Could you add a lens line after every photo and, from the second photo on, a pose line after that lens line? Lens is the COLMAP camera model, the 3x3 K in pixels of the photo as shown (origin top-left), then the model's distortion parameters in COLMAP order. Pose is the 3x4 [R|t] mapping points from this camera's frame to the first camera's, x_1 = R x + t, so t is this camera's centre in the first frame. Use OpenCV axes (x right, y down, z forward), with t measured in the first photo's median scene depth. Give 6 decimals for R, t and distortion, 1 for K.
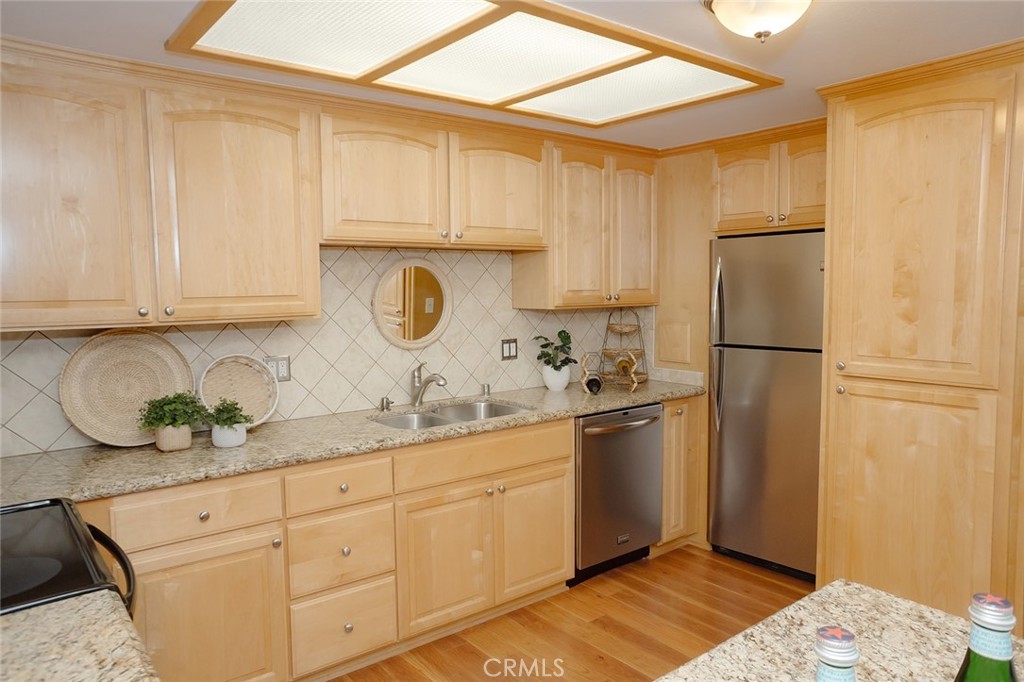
lens RADIAL K [[696.7, 0, 517.1], [0, 696.7, 341.9], [0, 0, 1]] dist [-0.049521, 0.058637]
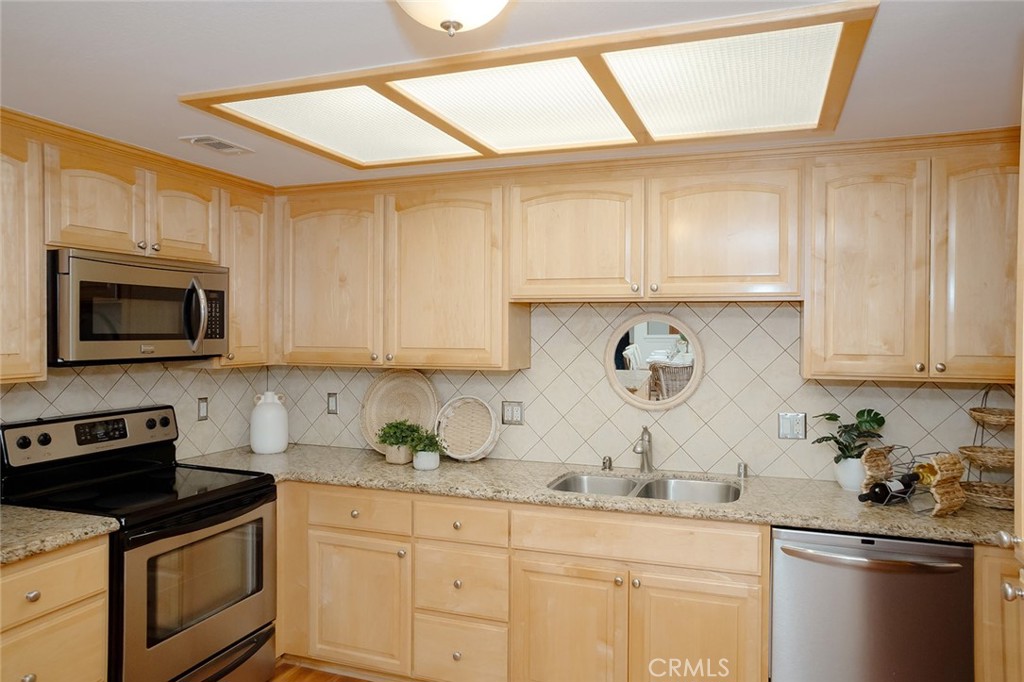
lens RADIAL K [[696.7, 0, 526.1], [0, 696.7, 339.7], [0, 0, 1]] dist [-0.049521, 0.058637]
pose [[0.527087, 0.024075, -0.849471, 0.573675], [-0.080349, 0.996532, -0.021612, -0.052515], [0.846005, 0.079645, 0.527193, 0.382083]]
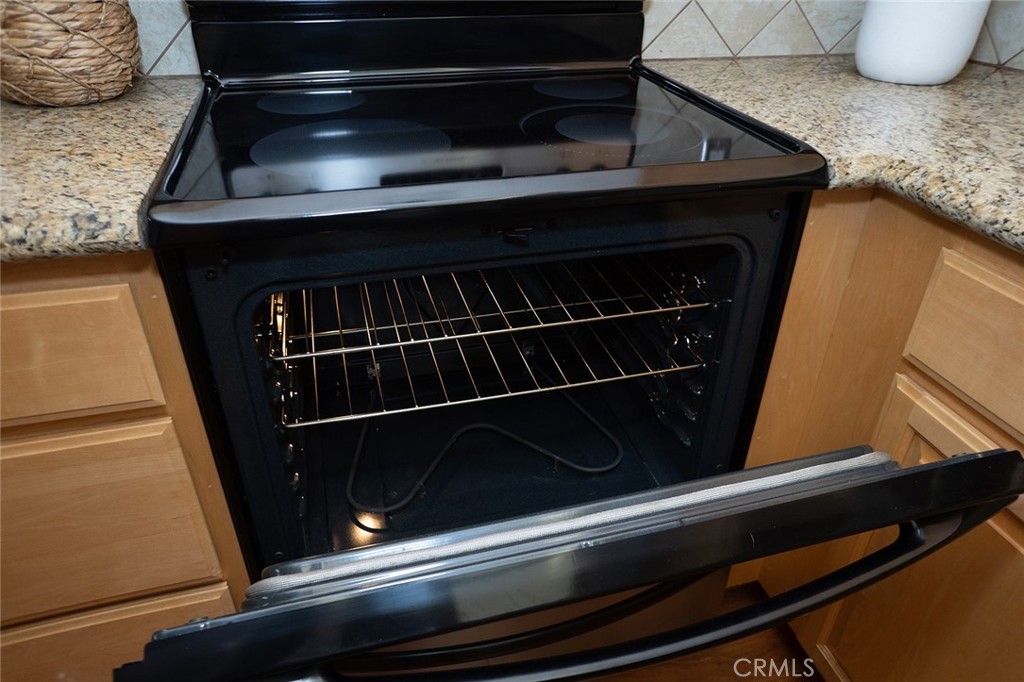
lens RADIAL K [[696.7, 0, 518.3], [0, 696.7, 348.3], [0, 0, 1]] dist [-0.049521, 0.058637]
pose [[-0.391515, 0.491623, -0.777832, -0.113207], [-0.079105, 0.824201, 0.560746, 0.059588], [0.916765, 0.281071, -0.283797, 0.586252]]
